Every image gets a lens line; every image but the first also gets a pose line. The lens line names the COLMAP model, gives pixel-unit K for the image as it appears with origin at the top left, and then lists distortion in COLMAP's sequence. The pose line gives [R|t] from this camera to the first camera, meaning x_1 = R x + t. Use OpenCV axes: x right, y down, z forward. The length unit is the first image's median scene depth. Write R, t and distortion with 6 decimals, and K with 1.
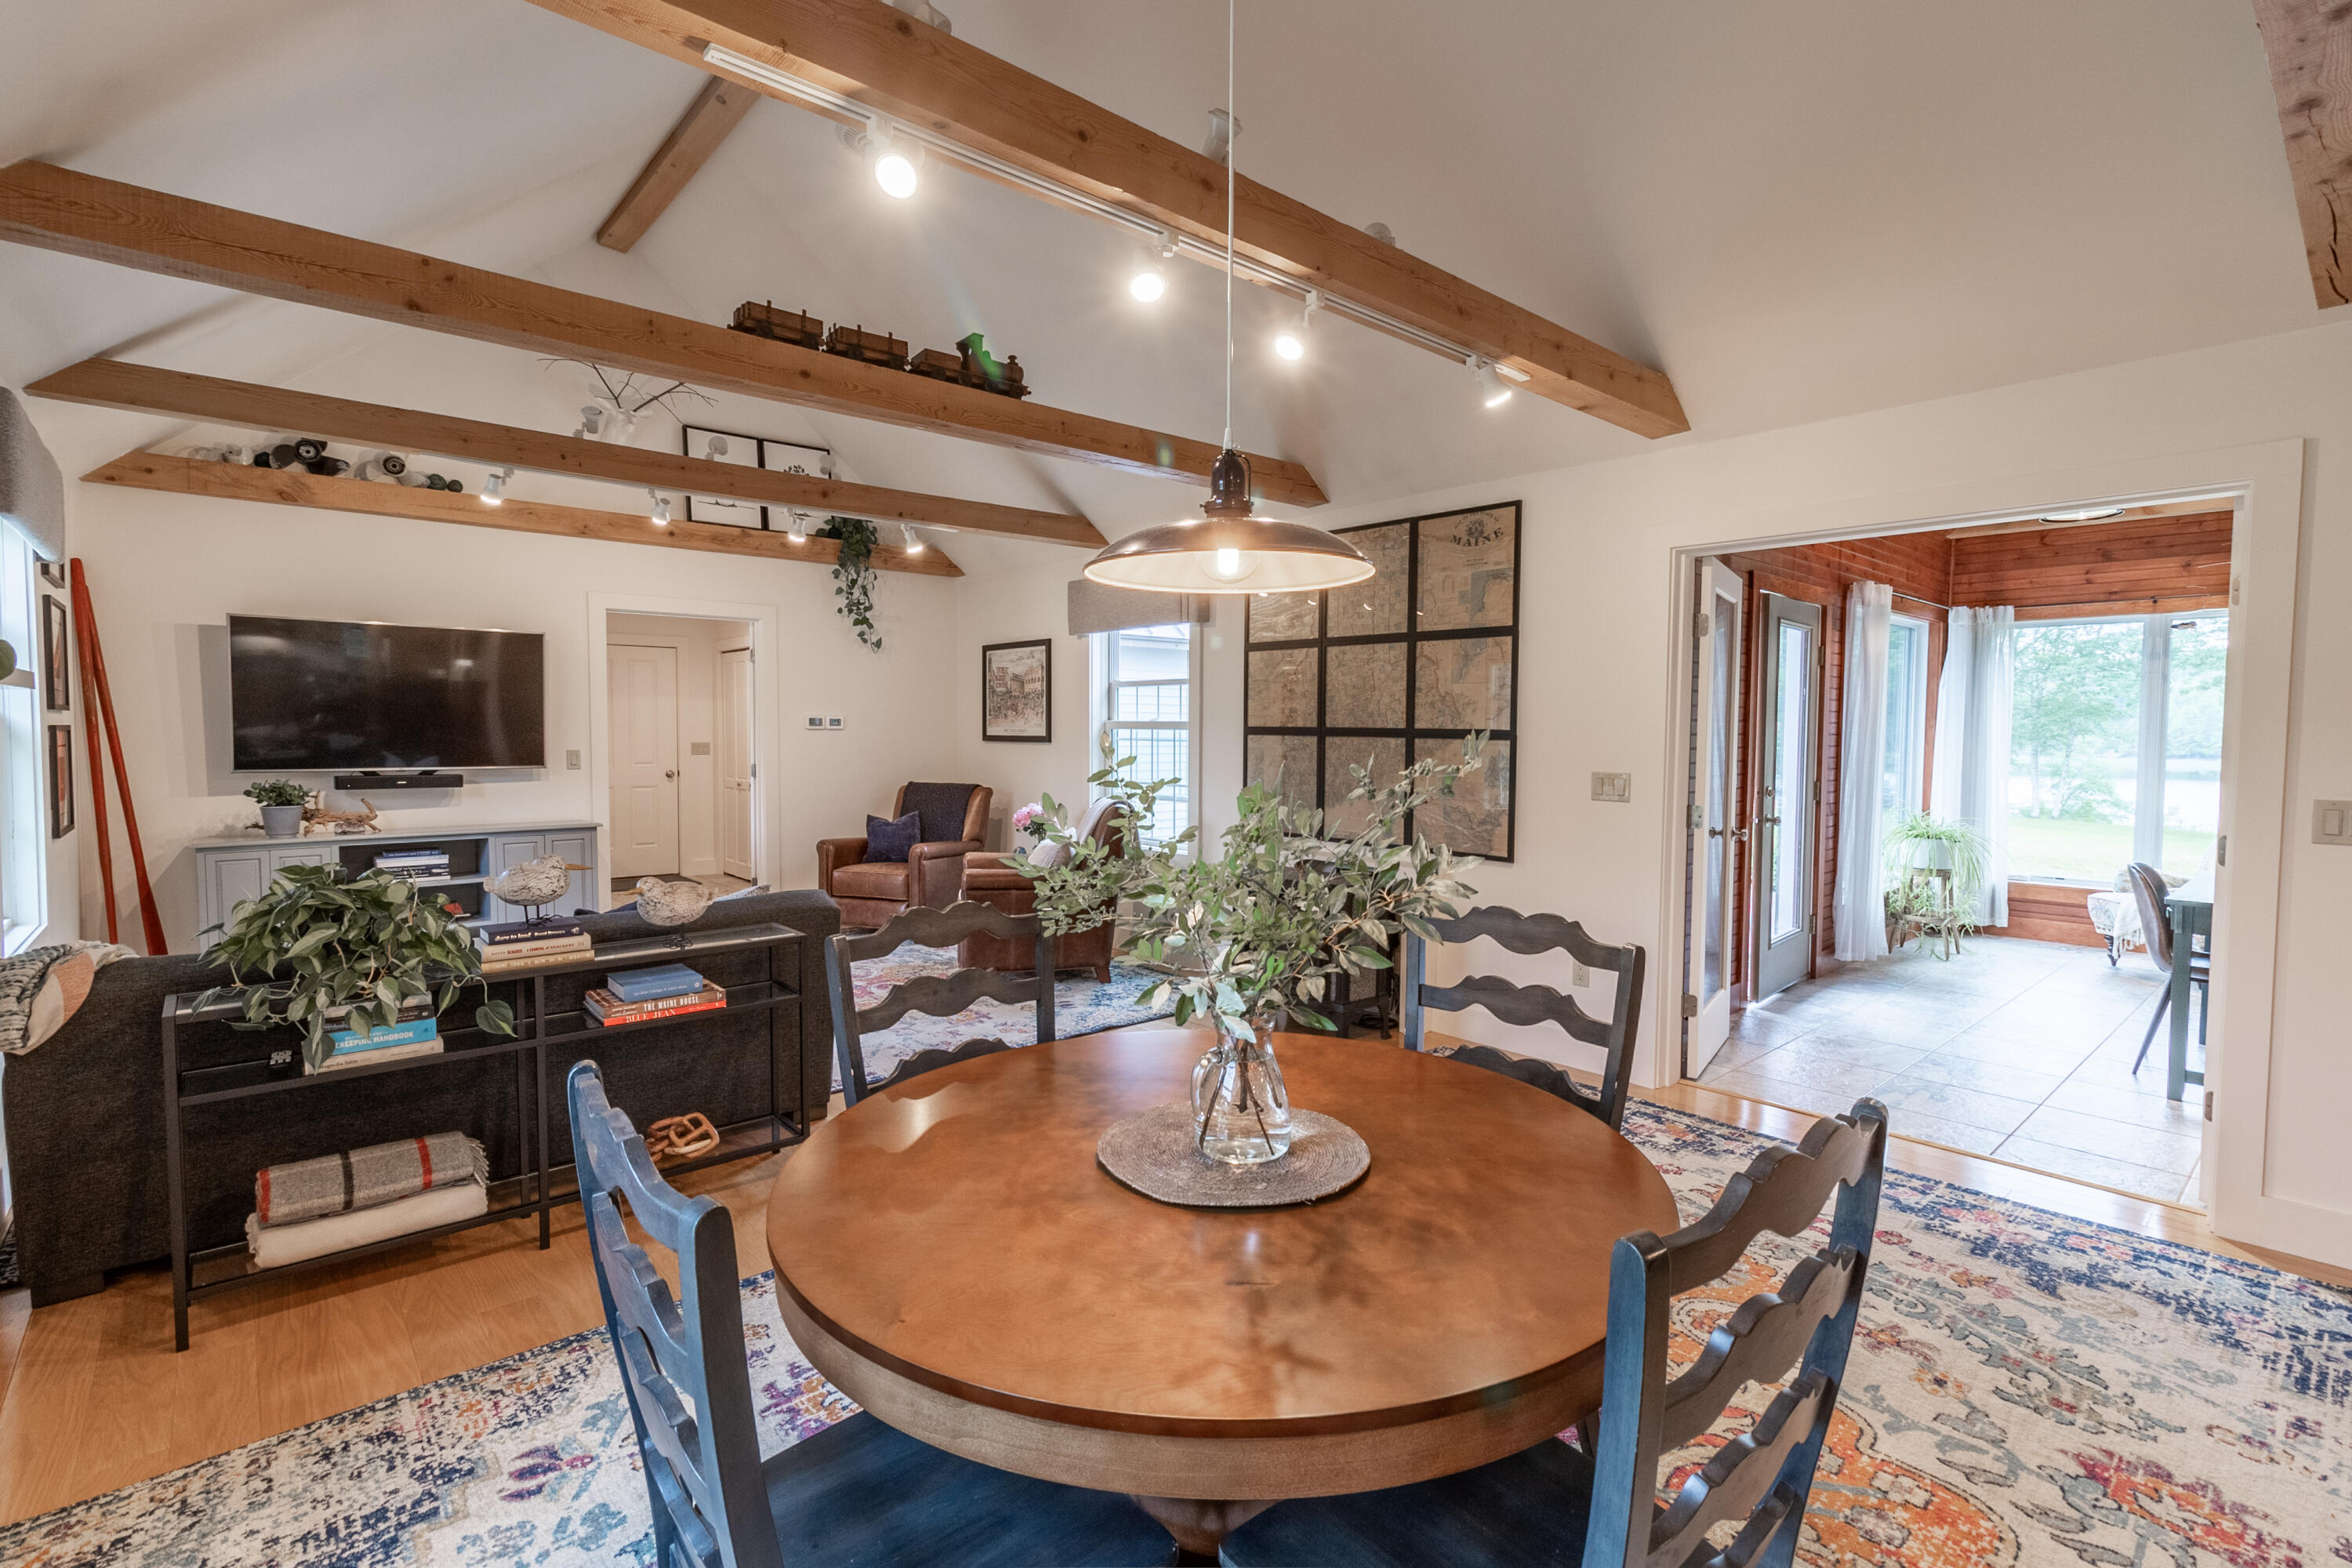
lens RADIAL K [[1079.8, 0, 1185.3], [0, 1079.8, 777.9], [0, 0, 1]] dist [-0.001563, -0.000168]
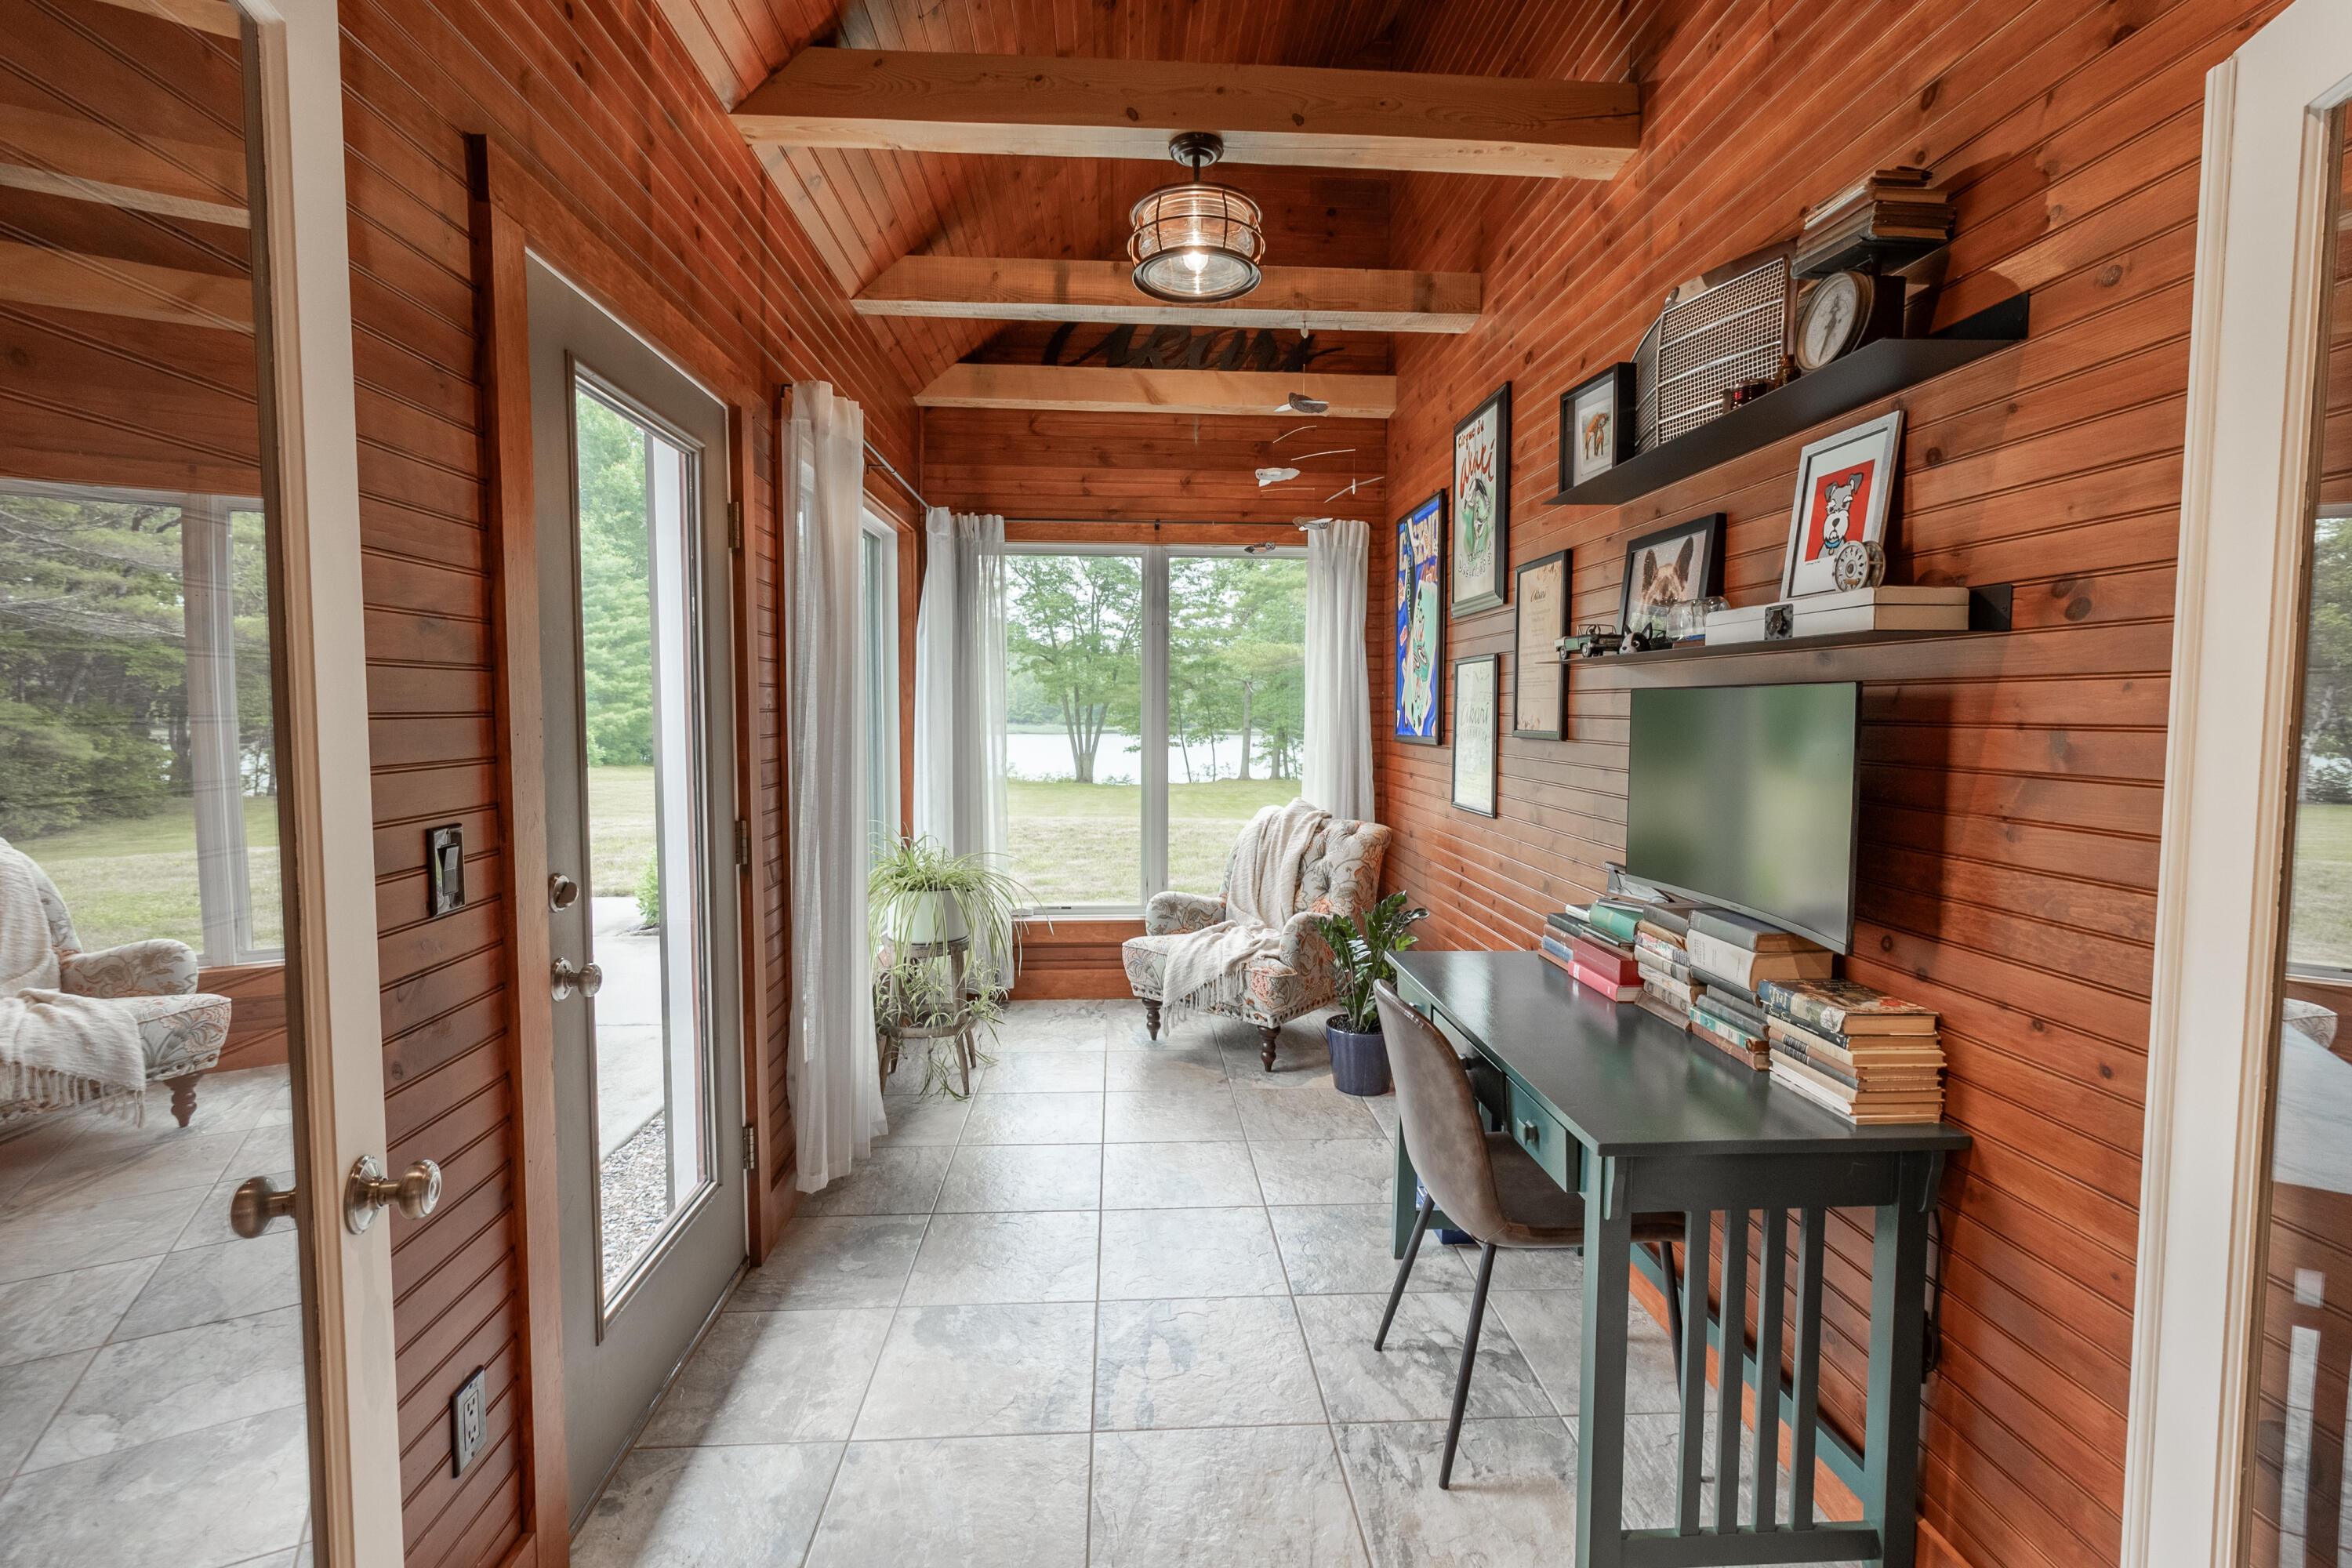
lens RADIAL K [[1079.8, 0, 1181.4], [0, 1079.8, 772.7], [0, 0, 1]] dist [-0.001563, -0.000168]
pose [[0.615157, -0.052428, 0.786659, 0.321789], [0.037665, 0.998601, 0.037100, -0.022441], [-0.787504, 0.006808, 0.616271, 0.538979]]
